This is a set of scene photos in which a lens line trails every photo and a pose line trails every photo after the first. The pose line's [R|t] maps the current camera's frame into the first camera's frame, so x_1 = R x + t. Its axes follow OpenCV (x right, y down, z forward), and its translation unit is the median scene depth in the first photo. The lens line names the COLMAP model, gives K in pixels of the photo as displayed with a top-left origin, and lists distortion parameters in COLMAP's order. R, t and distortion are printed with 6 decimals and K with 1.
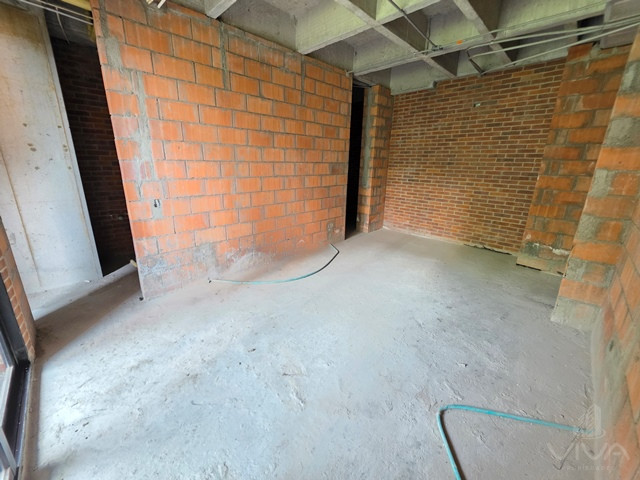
lens RADIAL K [[260.3, 0, 316.0], [0, 260.3, 238.8], [0, 0, 1]] dist [0.002741, 0.000171]
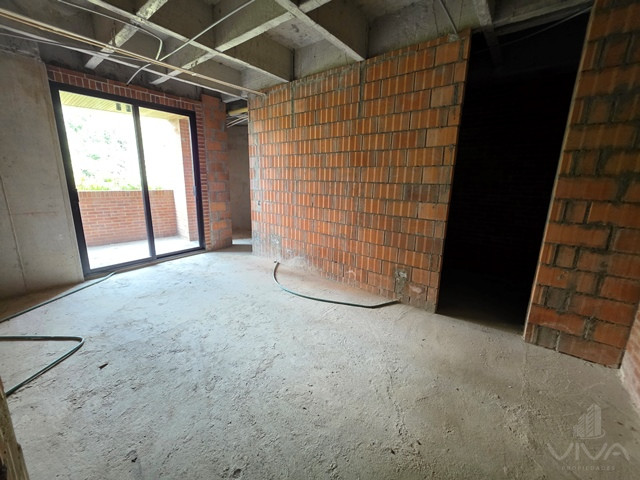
lens RADIAL K [[260.3, 0, 321.2], [0, 260.3, 241.7], [0, 0, 1]] dist [0.002741, 0.000171]
pose [[0.104927, 0.211707, -0.971684, 0.869161], [-0.312269, 0.934673, 0.169923, -0.232206], [0.944181, 0.285597, 0.164182, 0.852782]]
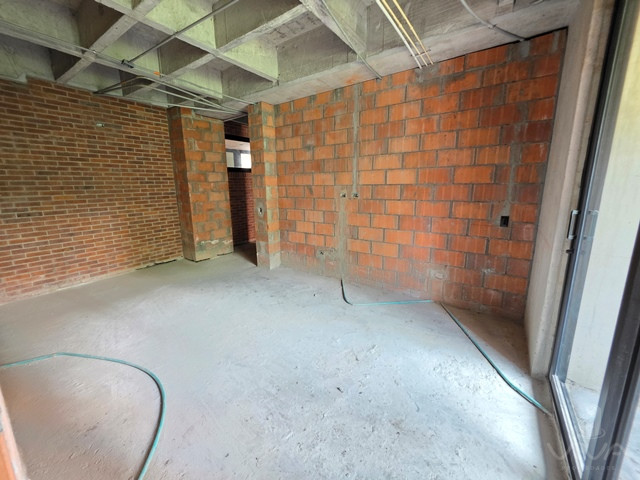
lens RADIAL K [[260.3, 0, 316.3], [0, 260.3, 239.8], [0, 0, 1]] dist [0.002741, 0.000171]
pose [[-0.198861, -0.222267, 0.954490, -0.584642], [0.290955, 0.916640, 0.274072, -0.193807], [-0.935842, 0.332216, -0.117614, 0.601001]]
